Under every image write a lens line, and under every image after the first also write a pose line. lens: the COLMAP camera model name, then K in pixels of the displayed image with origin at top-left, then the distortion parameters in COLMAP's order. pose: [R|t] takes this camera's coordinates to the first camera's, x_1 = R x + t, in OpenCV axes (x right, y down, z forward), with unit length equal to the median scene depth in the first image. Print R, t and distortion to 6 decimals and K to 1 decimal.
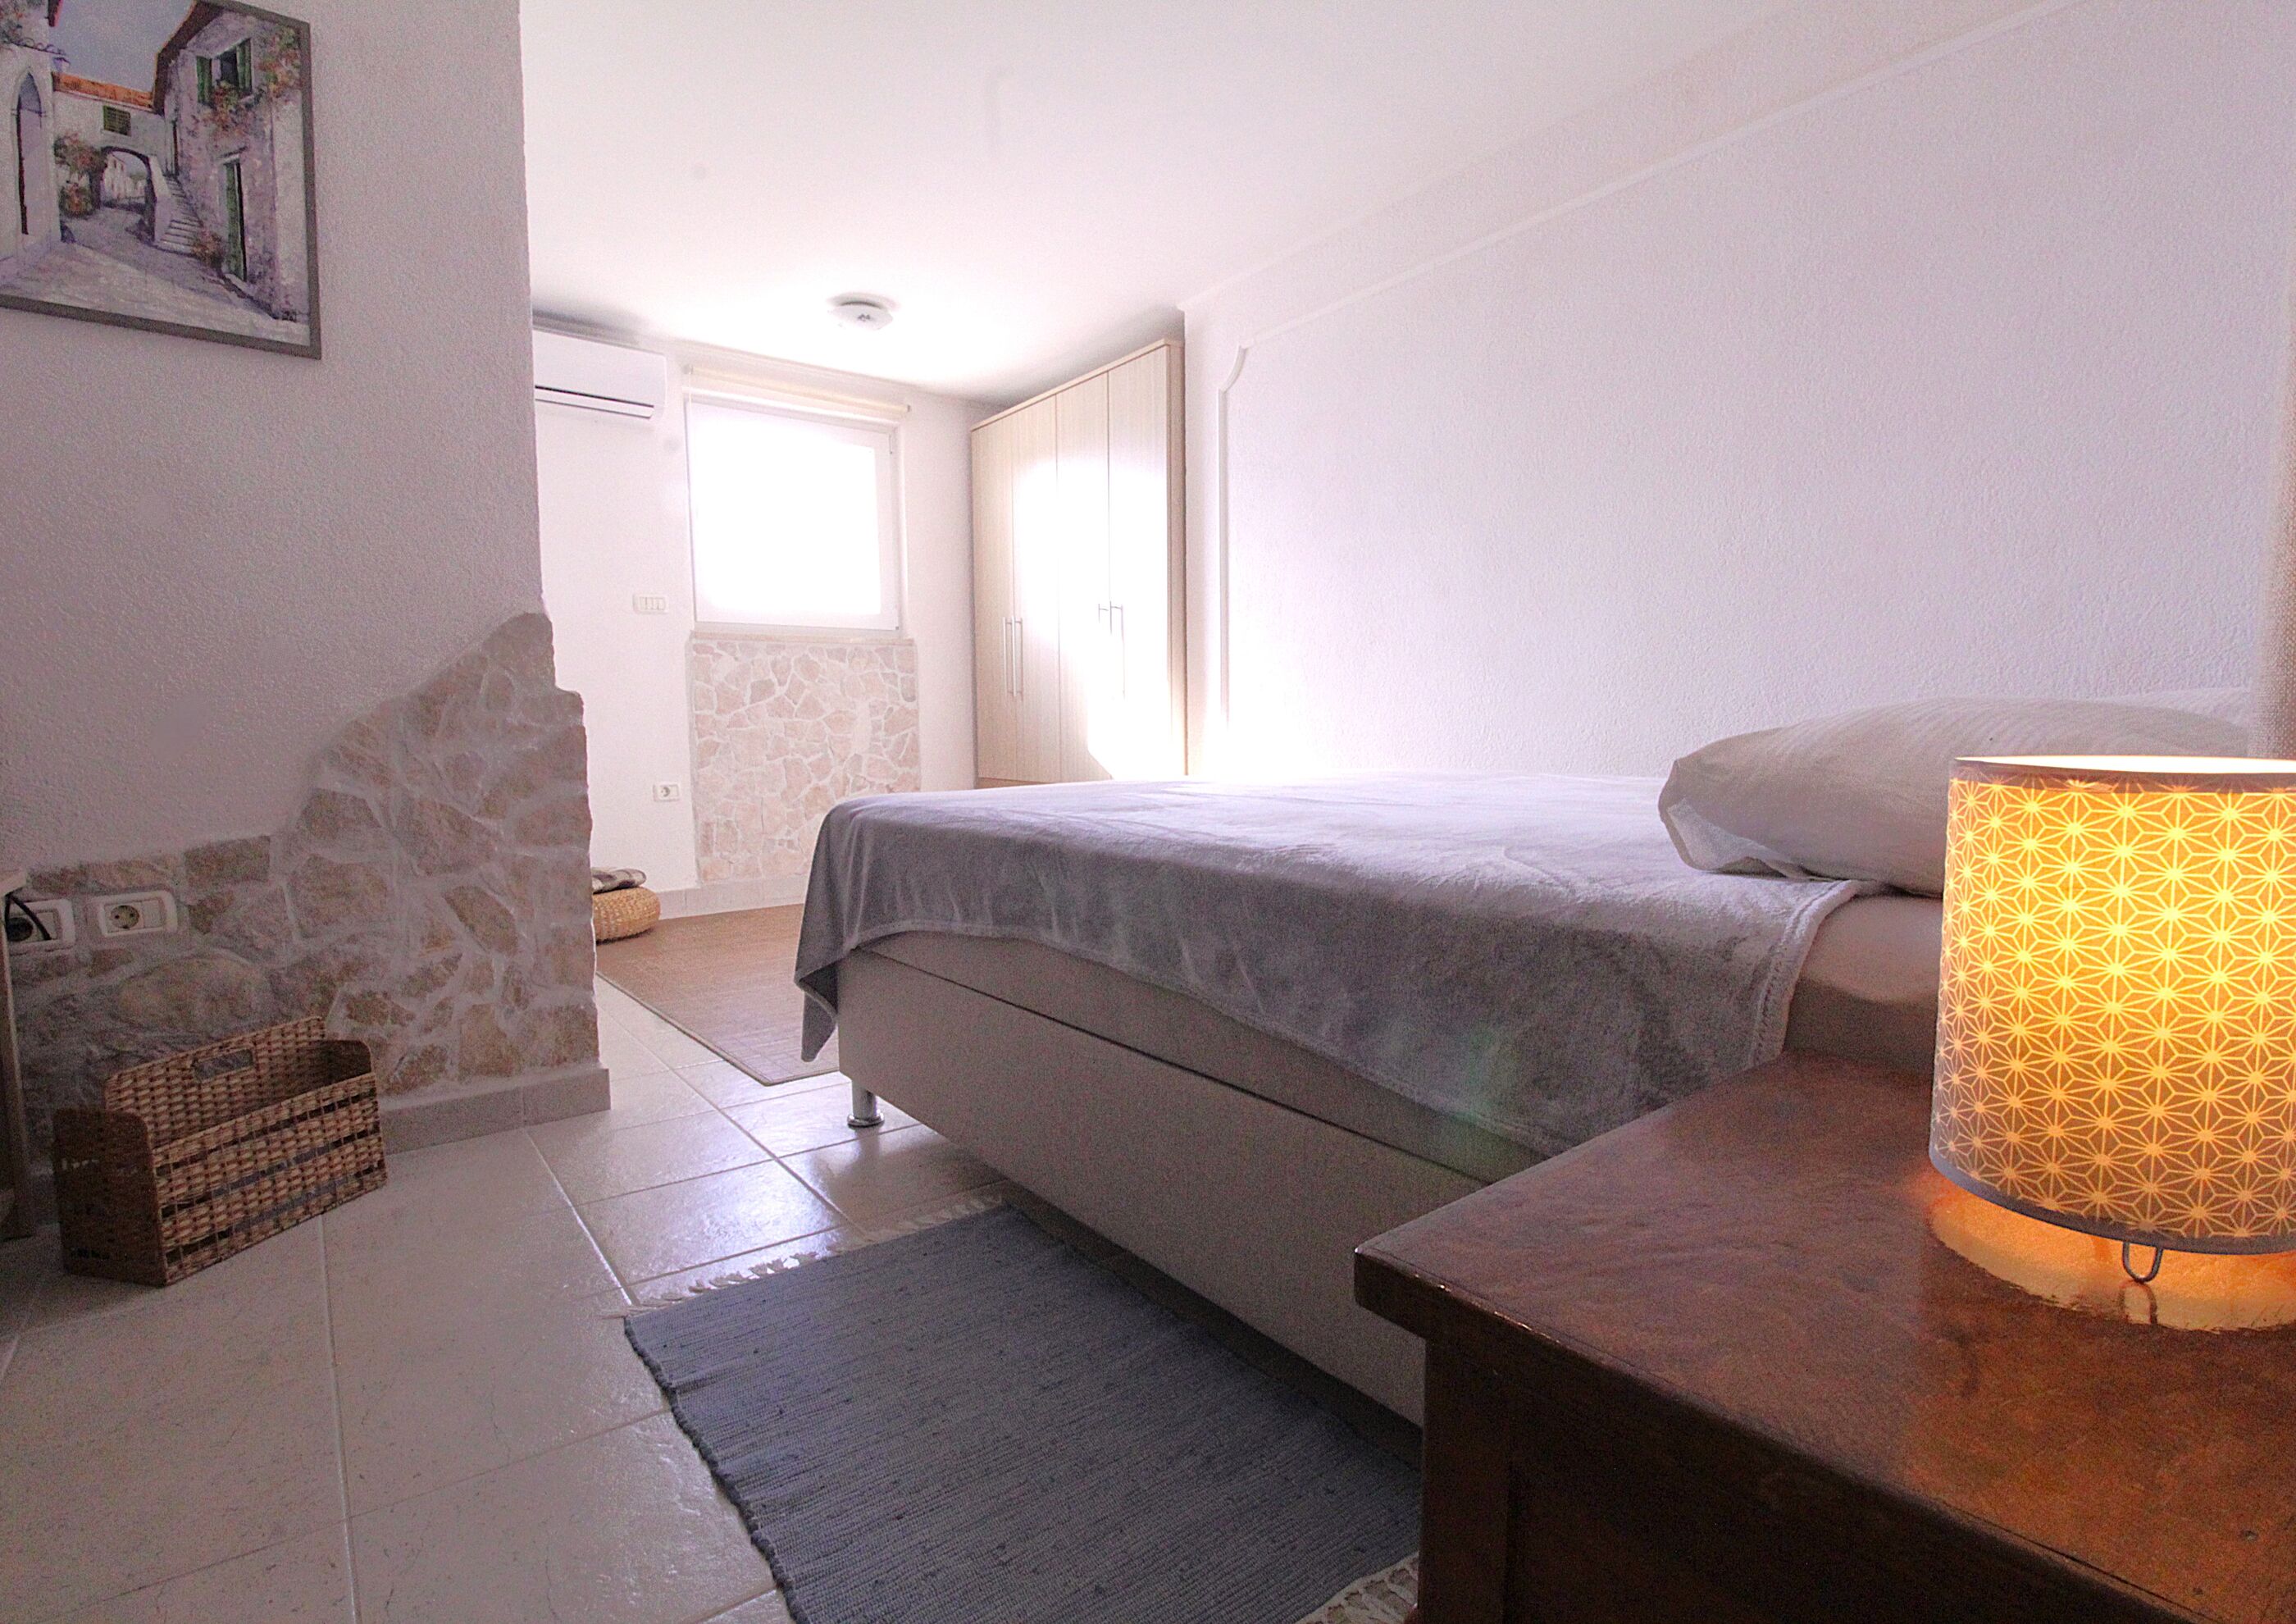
lens RADIAL K [[1136.5, 0, 1127.6], [0, 1136.5, 819.9], [0, 0, 1]] dist [0.000432, -0.011006]
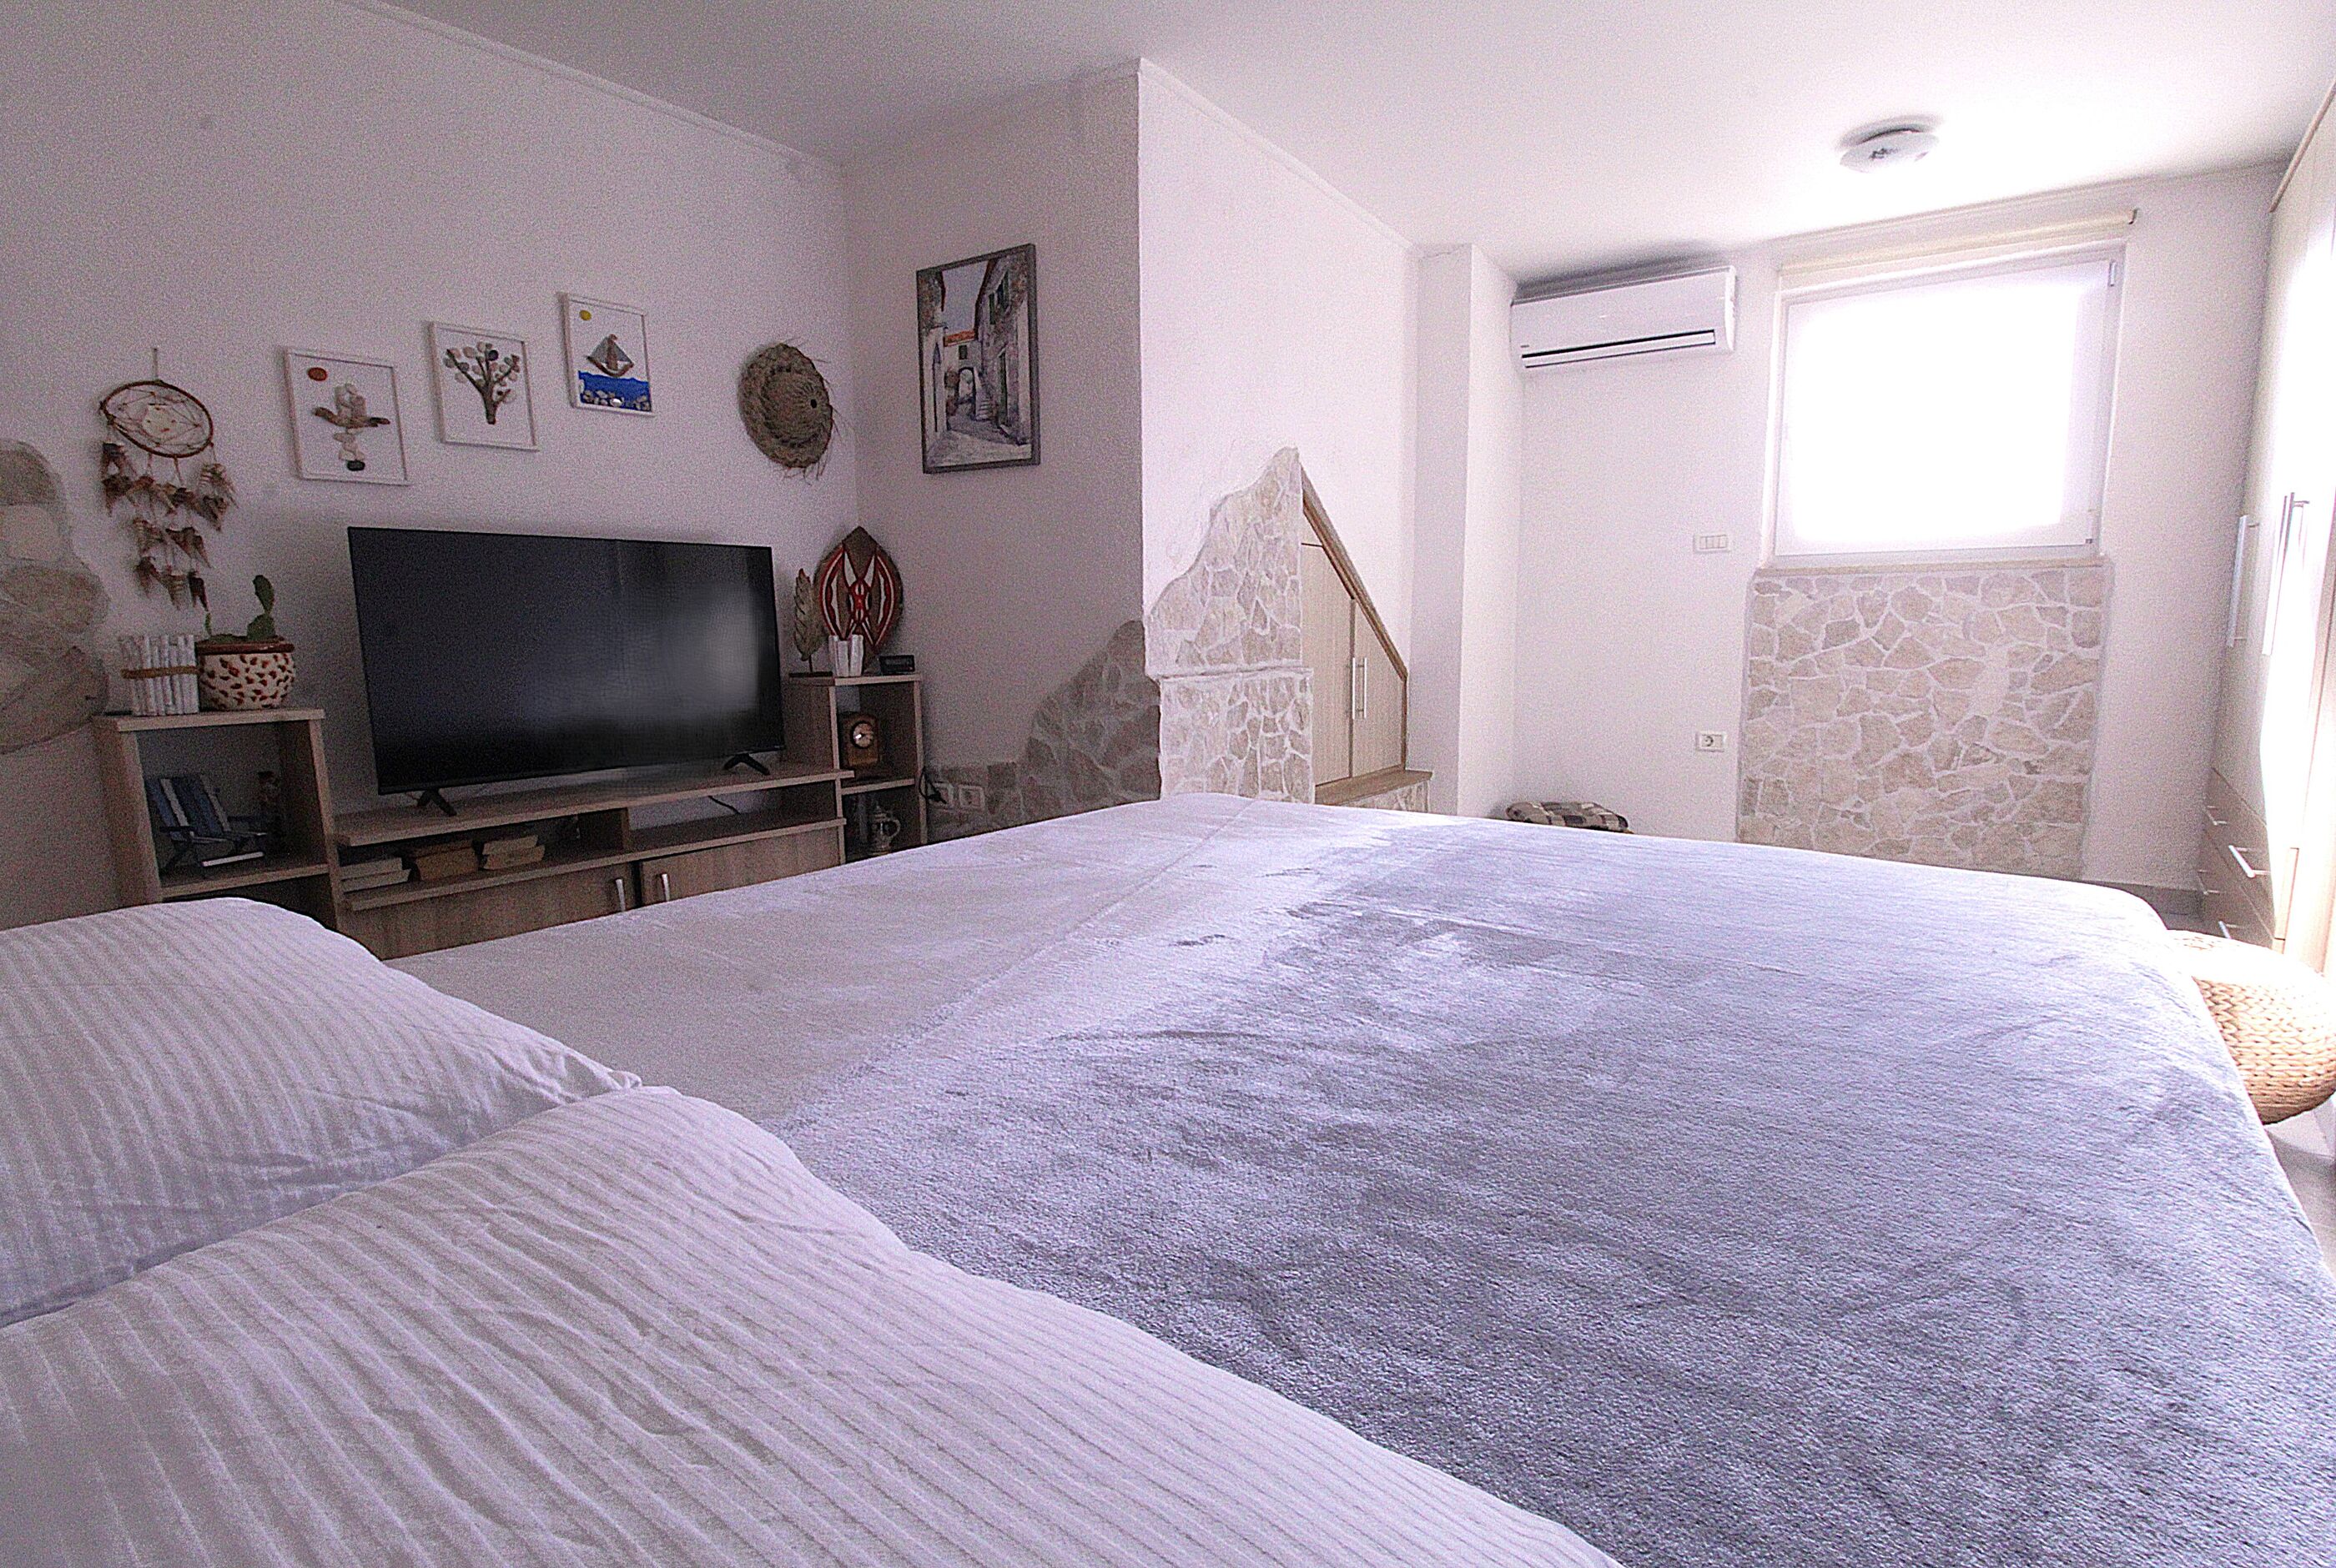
lens RADIAL K [[1100.7, 0, 1202.1], [0, 1100.7, 790.1], [0, 0, 1]] dist [0.002957, -0.014161]
pose [[0.279302, 0.152981, -0.947938, 0.832733], [-0.076329, 0.987640, 0.136898, -0.183254], [0.957165, 0.034120, 0.287527, 0.774642]]
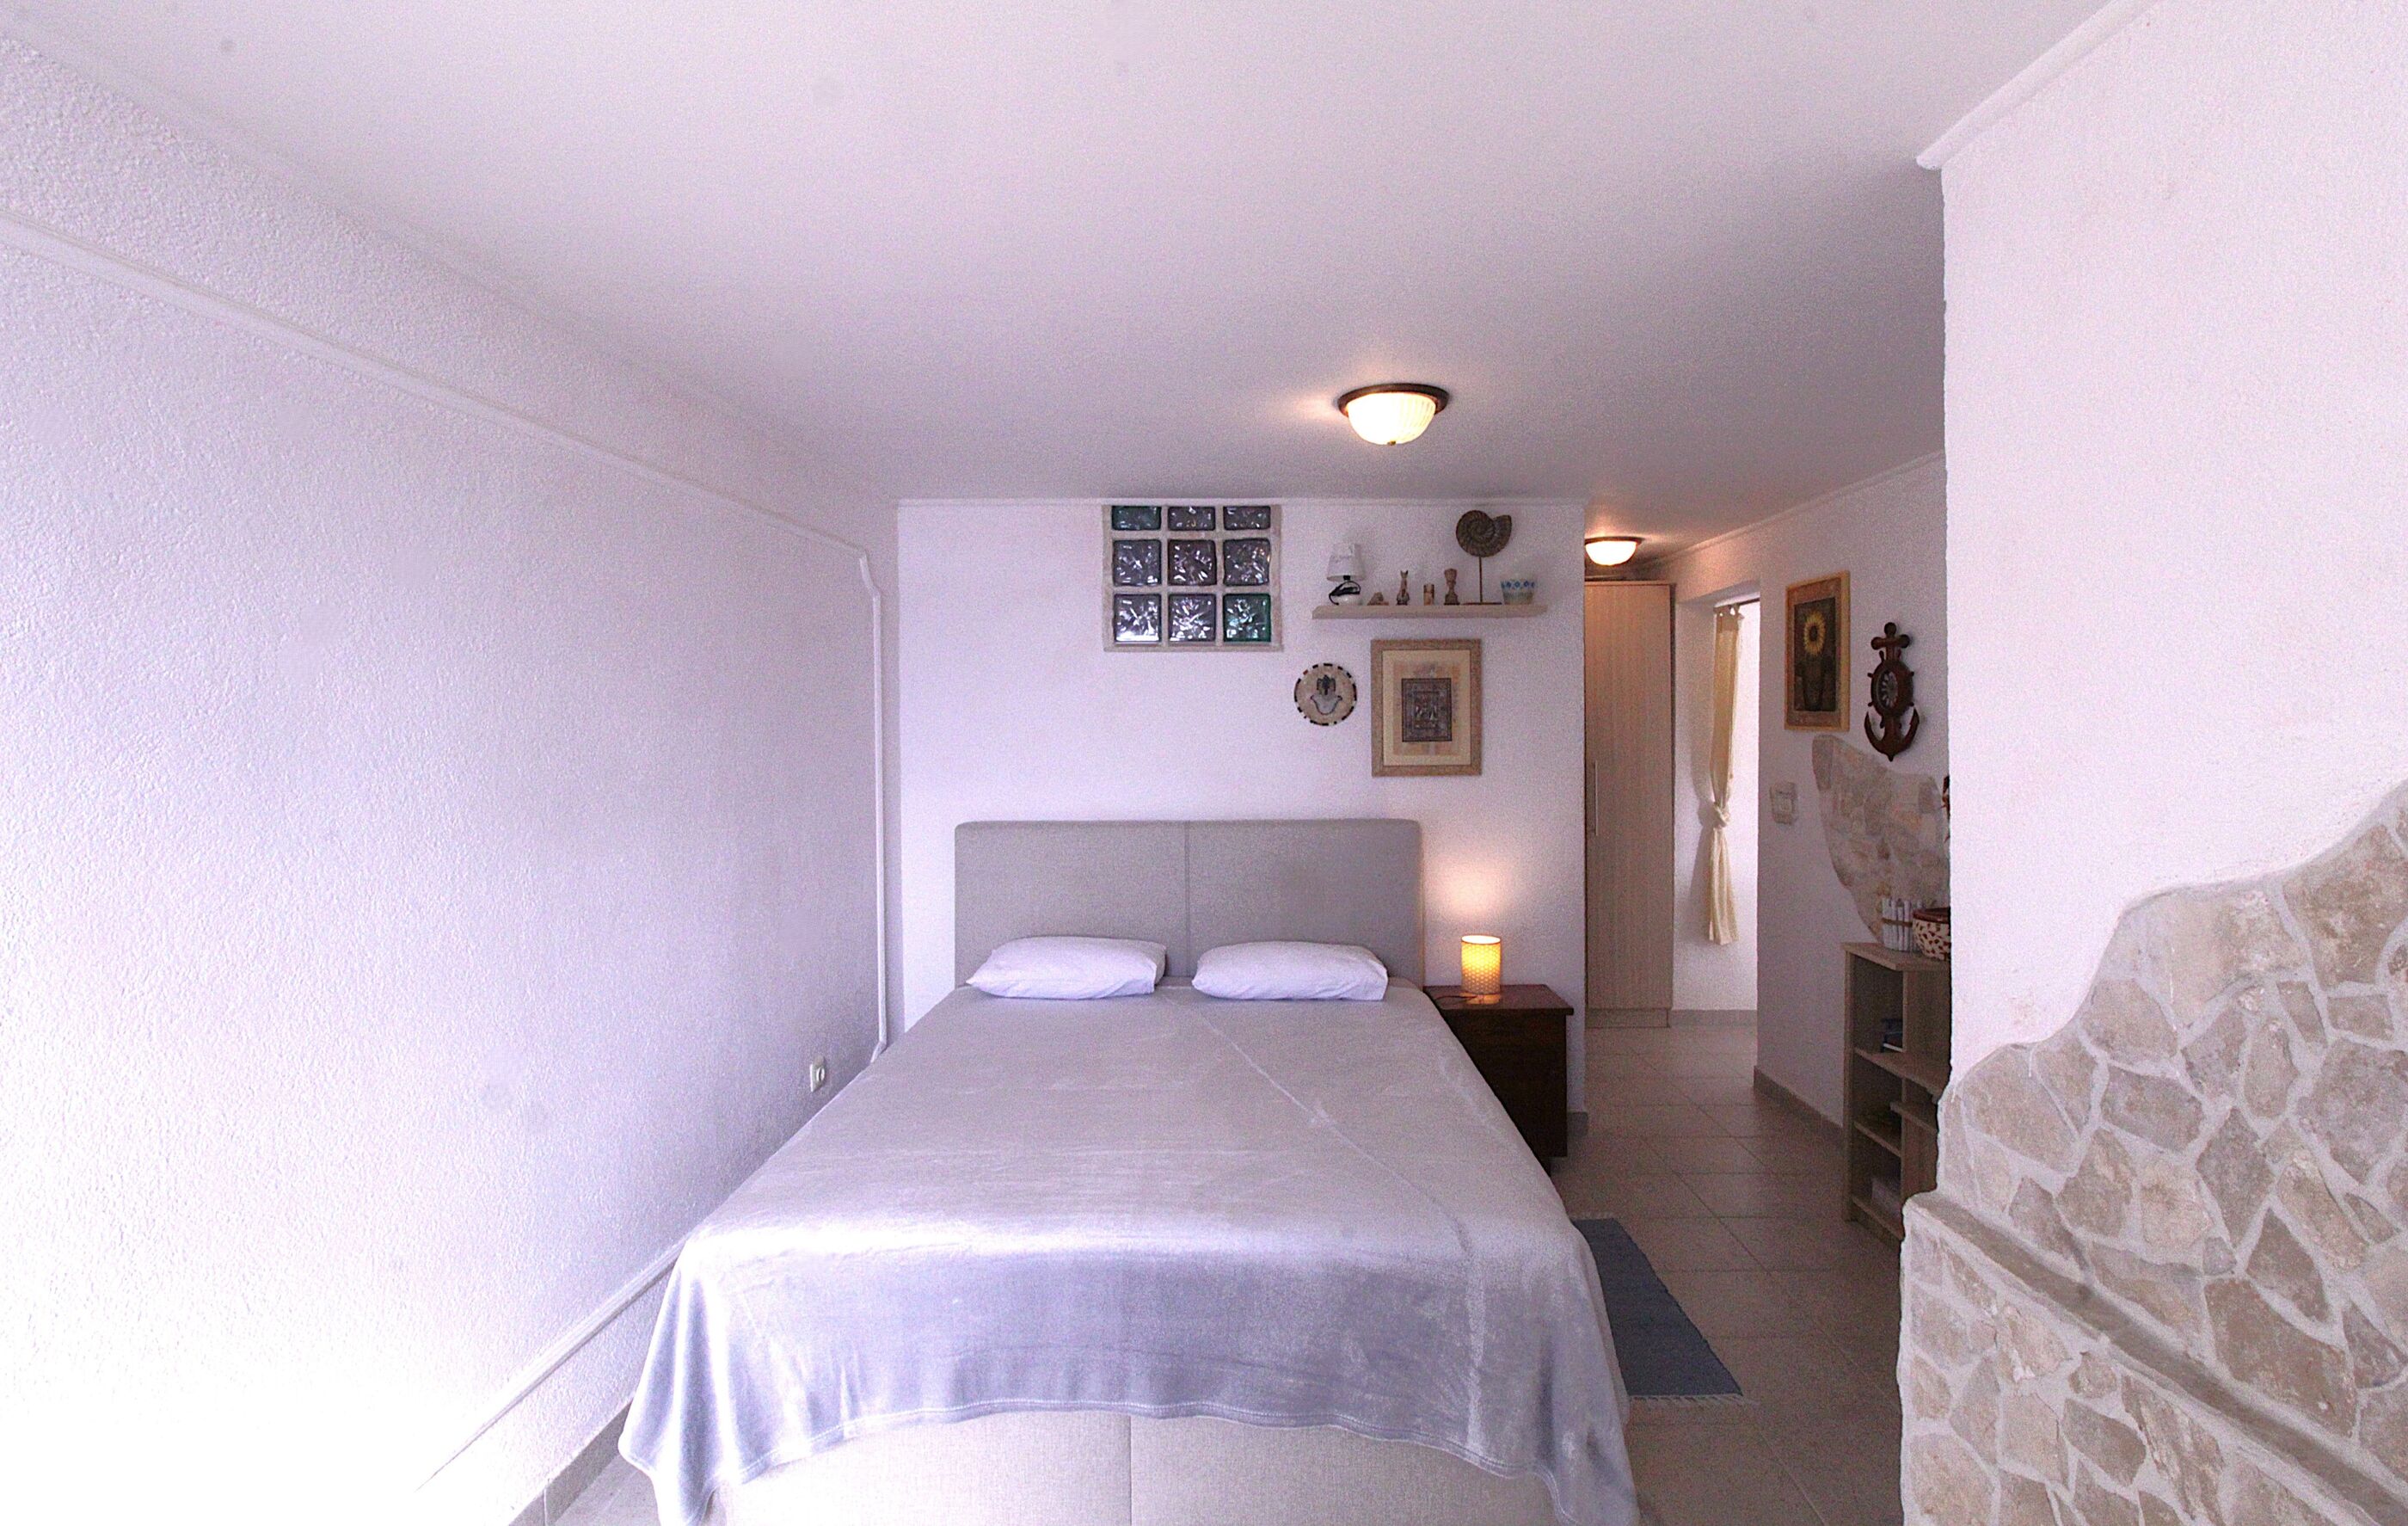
lens RADIAL K [[1105.6, 0, 1250.6], [0, 1105.6, 727.0], [0, 0, 1]] dist [0.000451, -0.009848]
pose [[-0.800998, 0.013807, 0.598508, -0.630635], [0.066488, 0.995601, 0.066015, -0.537599], [-0.594964, 0.092672, -0.798392, 1.985053]]
